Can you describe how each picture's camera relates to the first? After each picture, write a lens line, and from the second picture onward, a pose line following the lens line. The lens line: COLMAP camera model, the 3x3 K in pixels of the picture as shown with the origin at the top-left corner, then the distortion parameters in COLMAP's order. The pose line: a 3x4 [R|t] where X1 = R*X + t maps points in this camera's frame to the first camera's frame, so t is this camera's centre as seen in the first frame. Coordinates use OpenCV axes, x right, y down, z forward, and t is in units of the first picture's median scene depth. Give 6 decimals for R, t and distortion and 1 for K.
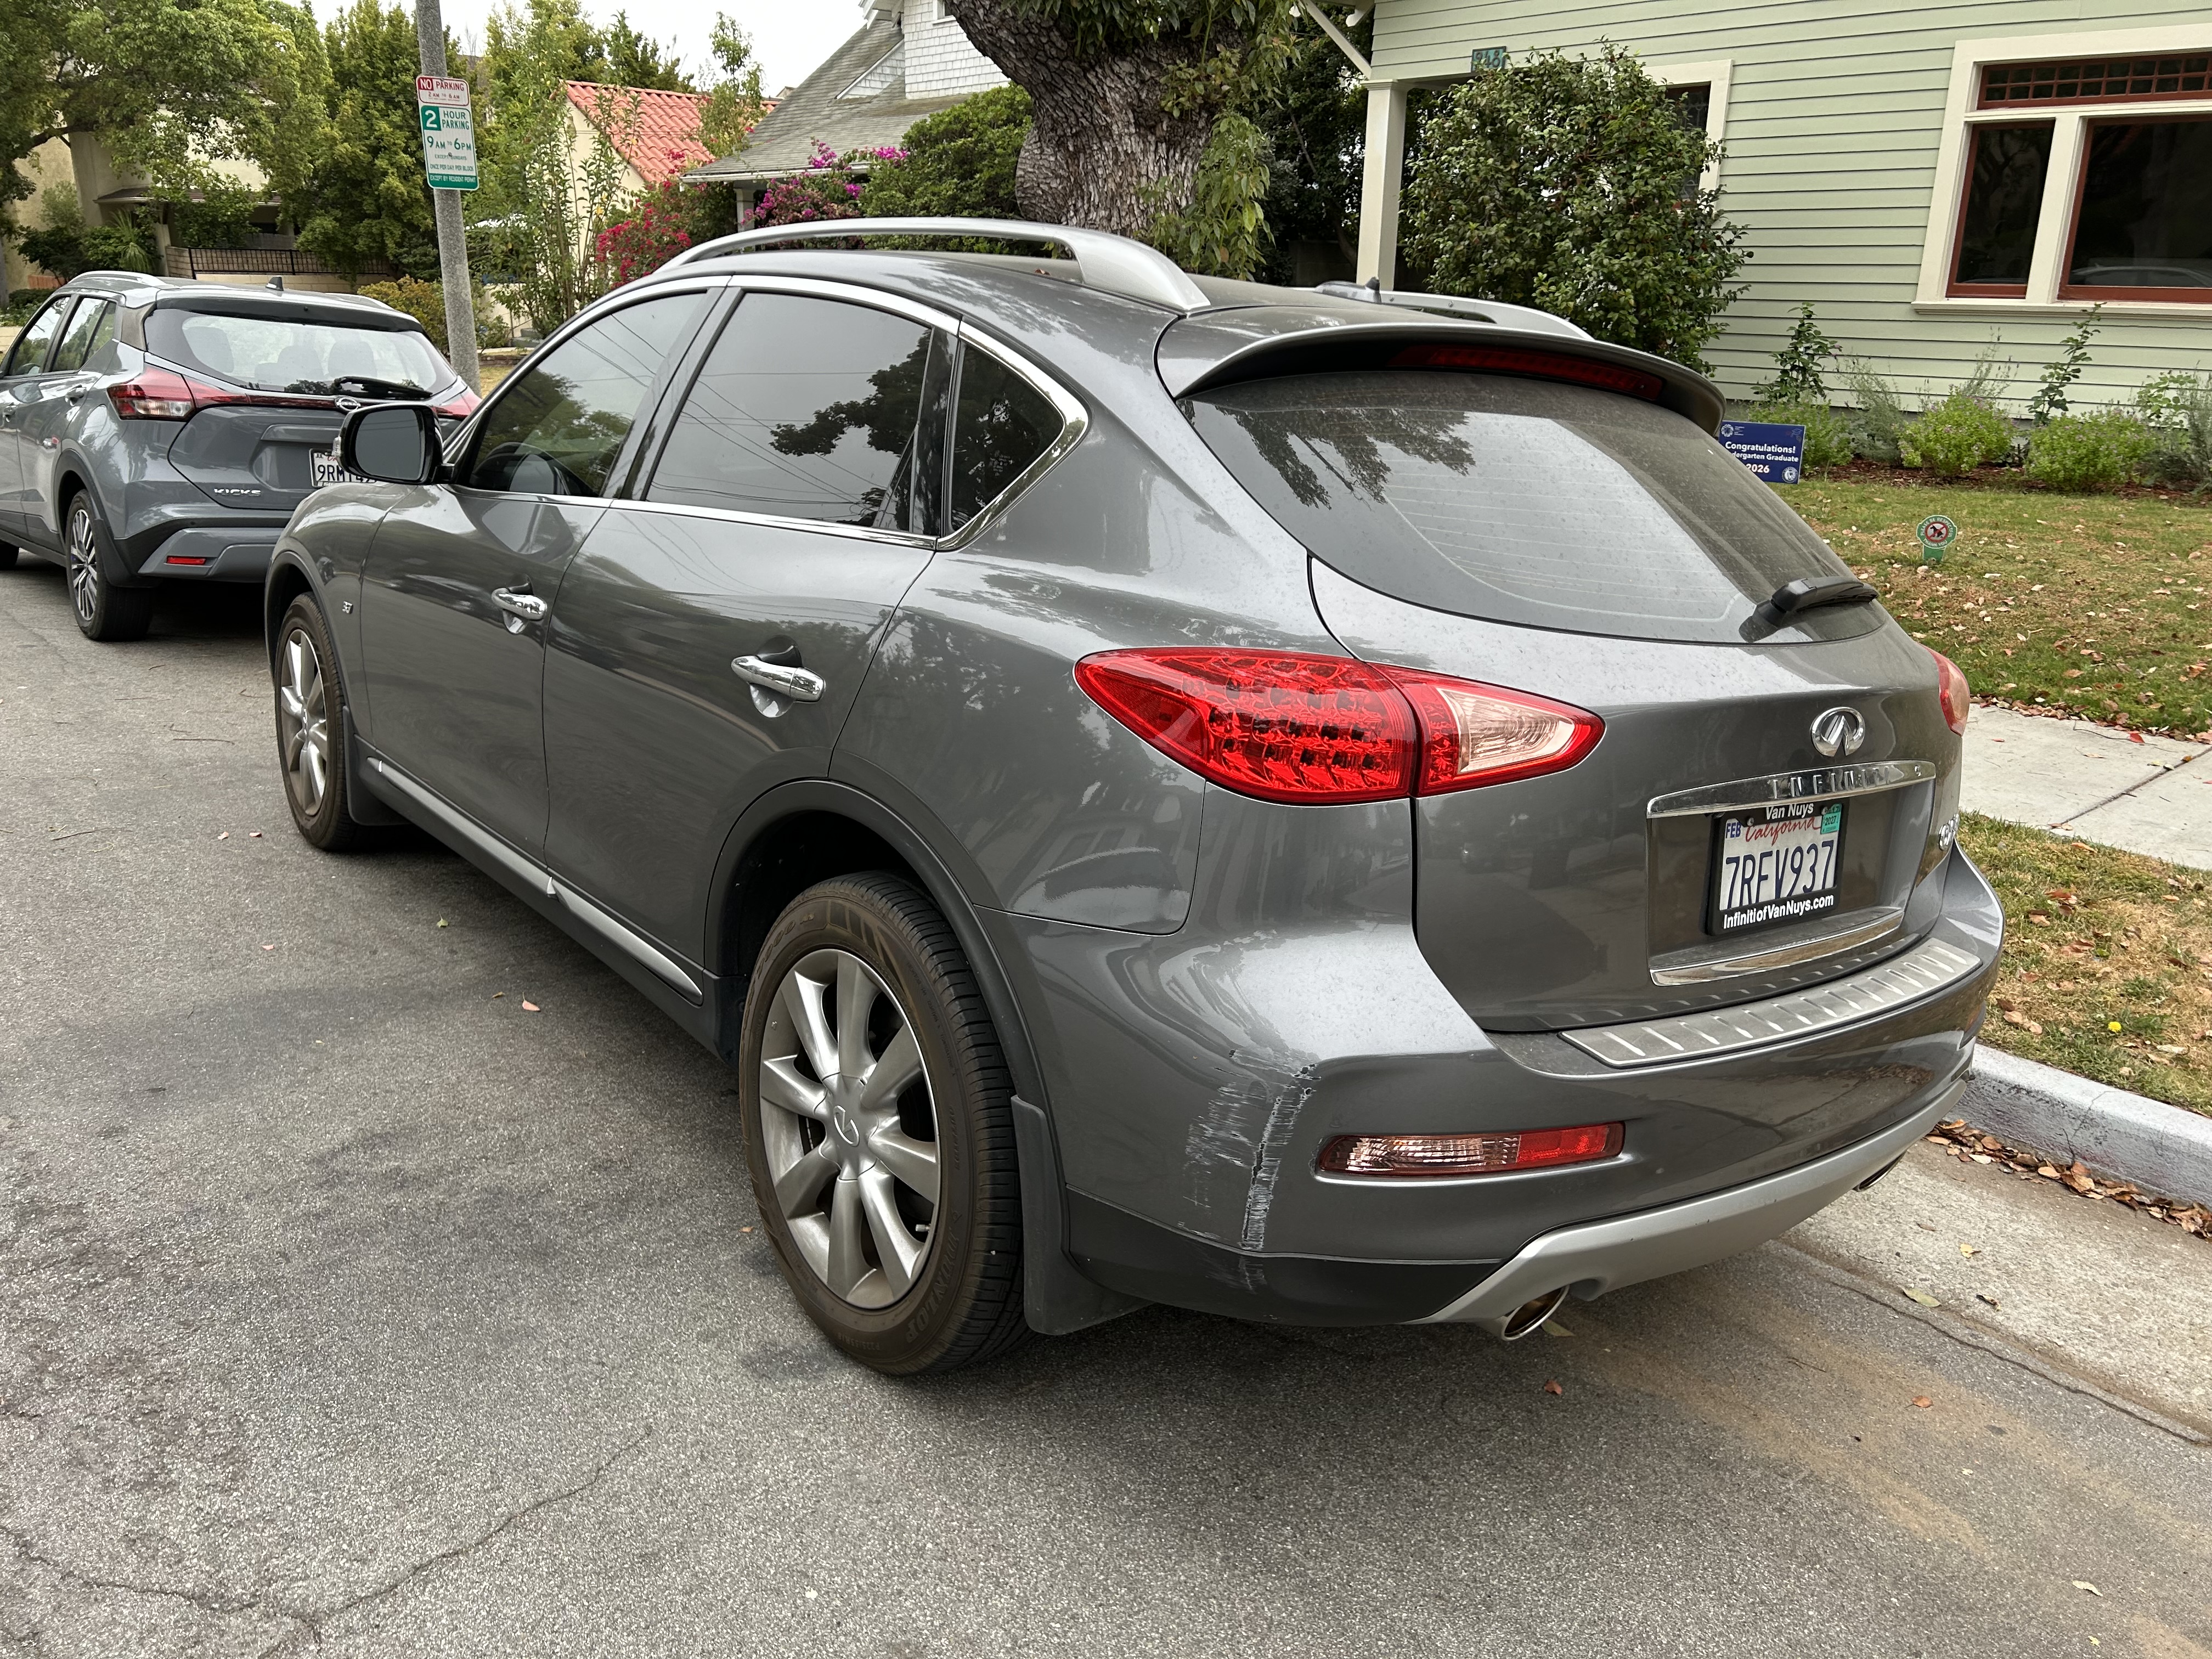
lens RADIAL K [[1715.3, 0, 1099.5], [0, 1715.3, 837.1], [0, 0, 1]] dist [0.058748, -0.060772]
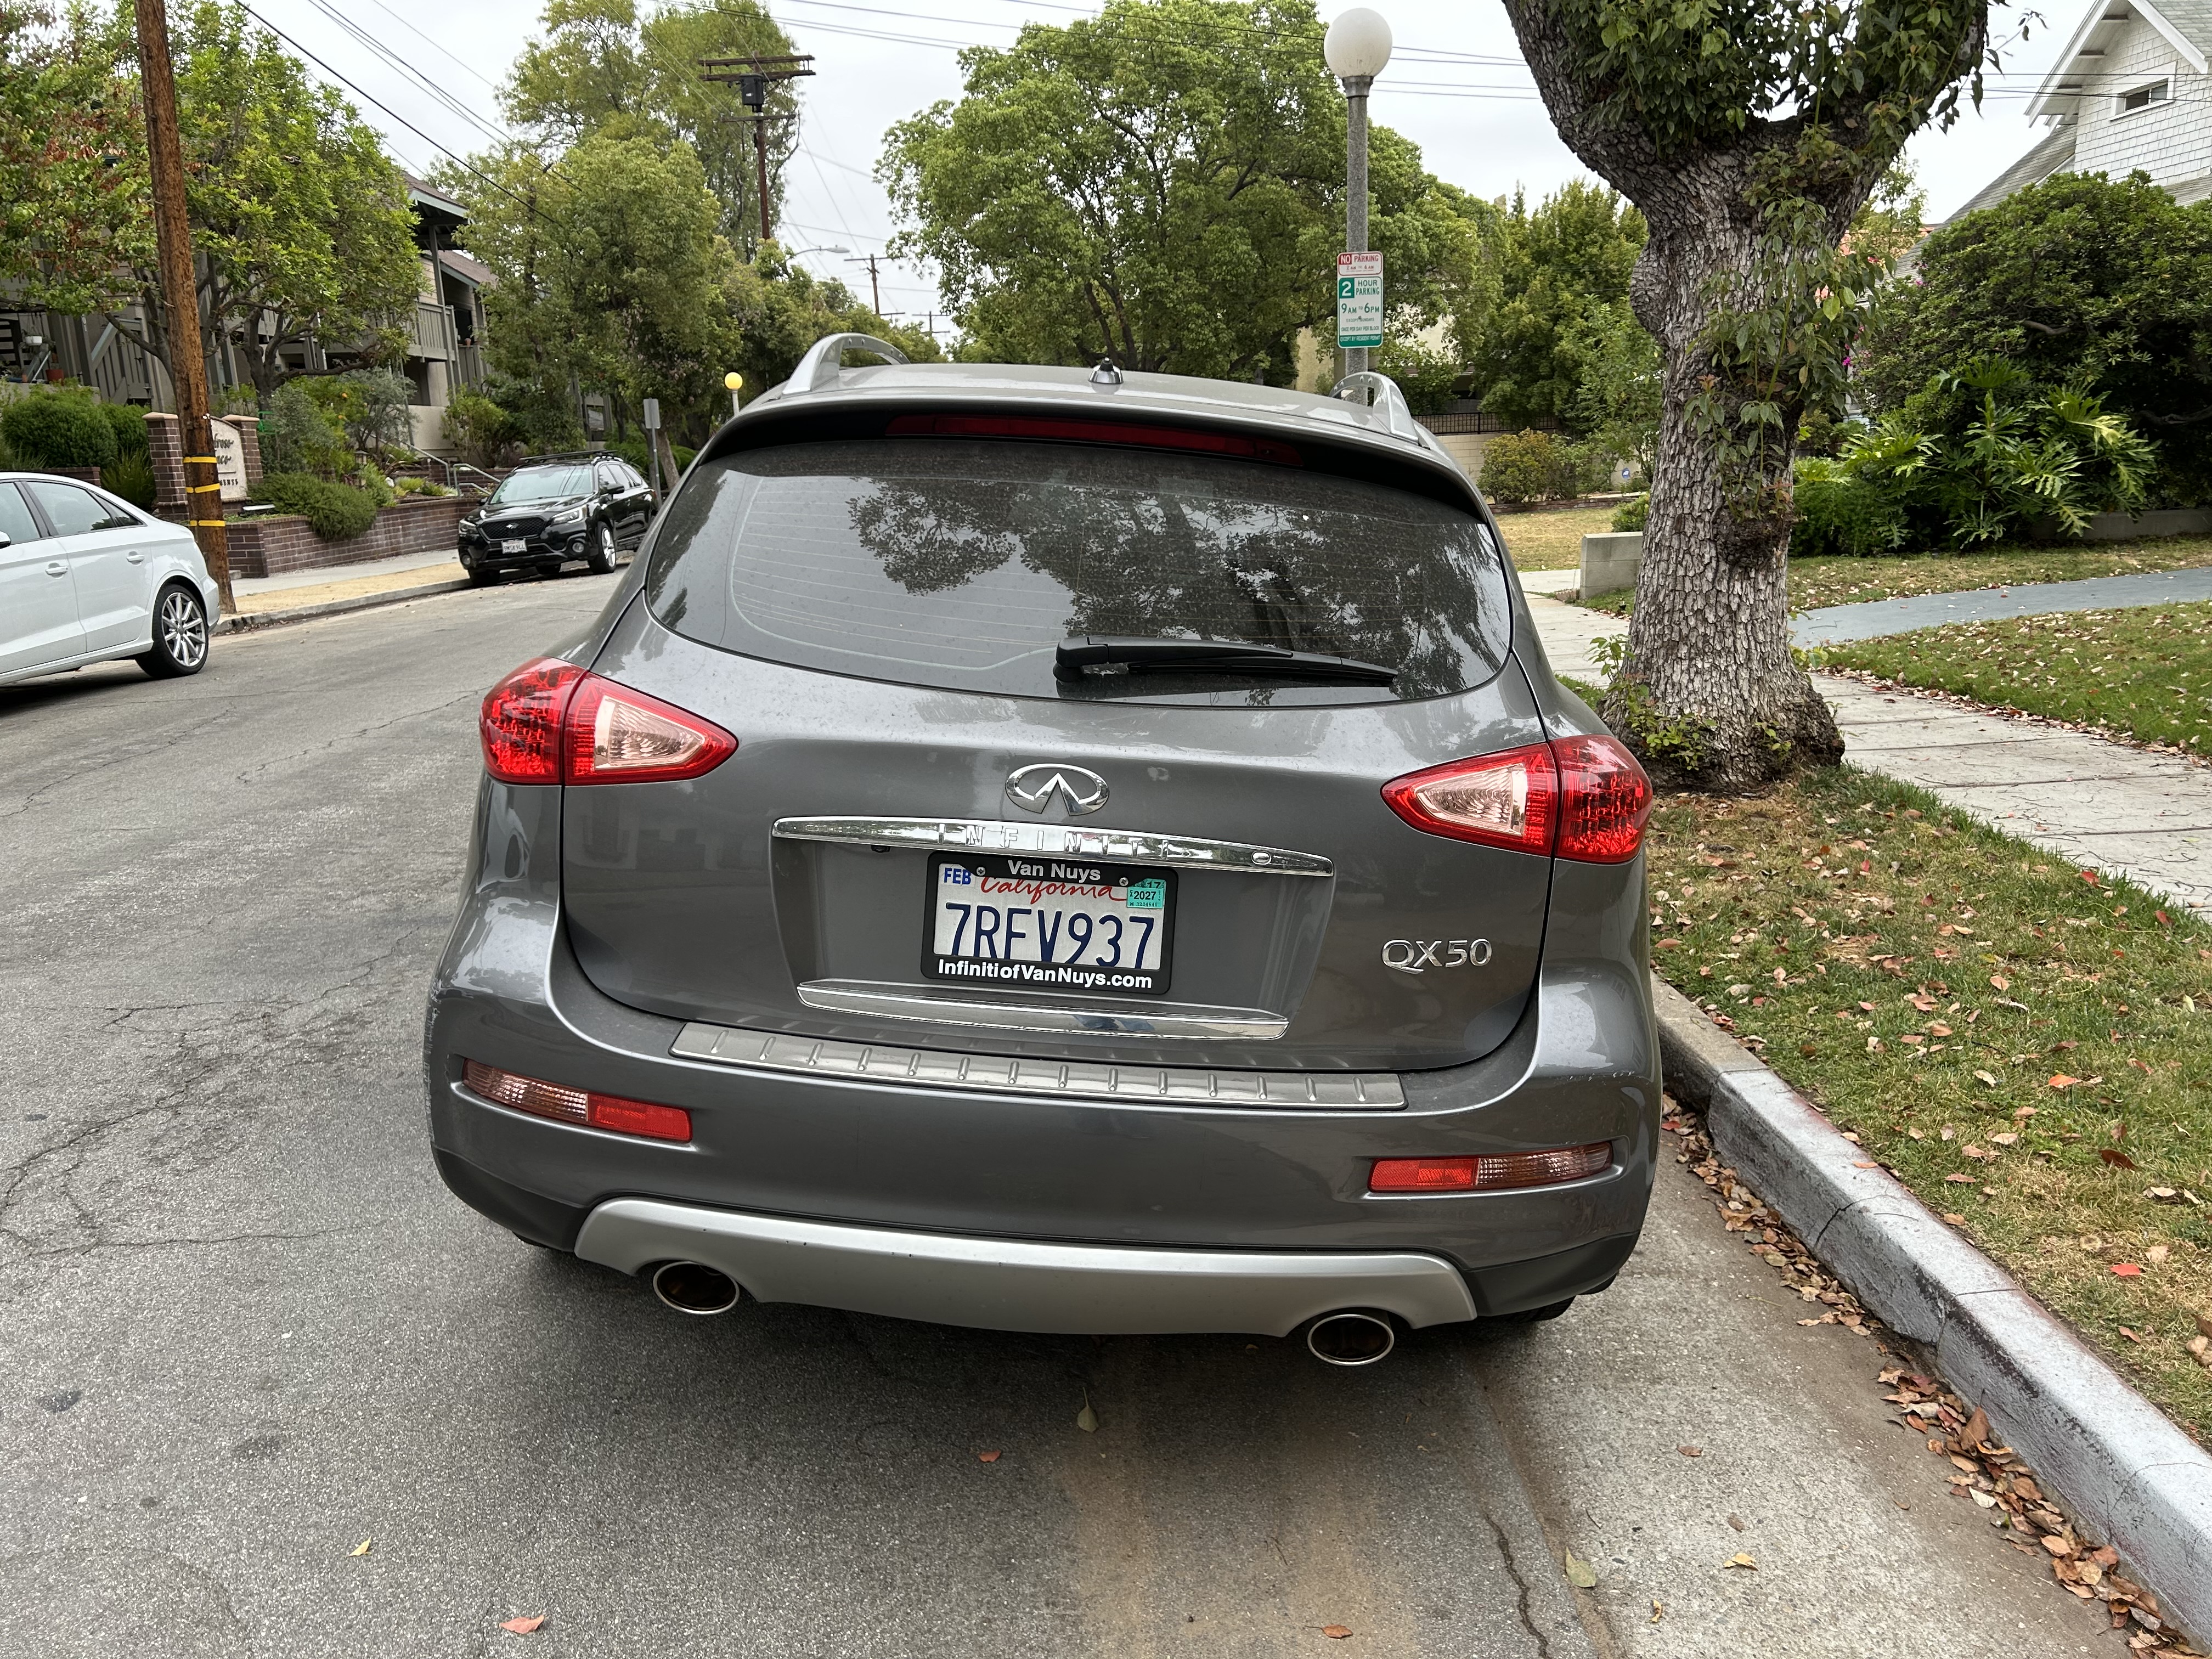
lens RADIAL K [[1692.0, 0, 1106.0], [0, 1692.0, 829.5], [0, 0, 1]] dist [0.089896, -0.083226]
pose [[0.765189, 0.107419, -0.634781, 0.387807], [-0.160459, 0.986688, -0.026455, -0.006829], [0.623489, 0.122099, 0.772239, 0.108661]]
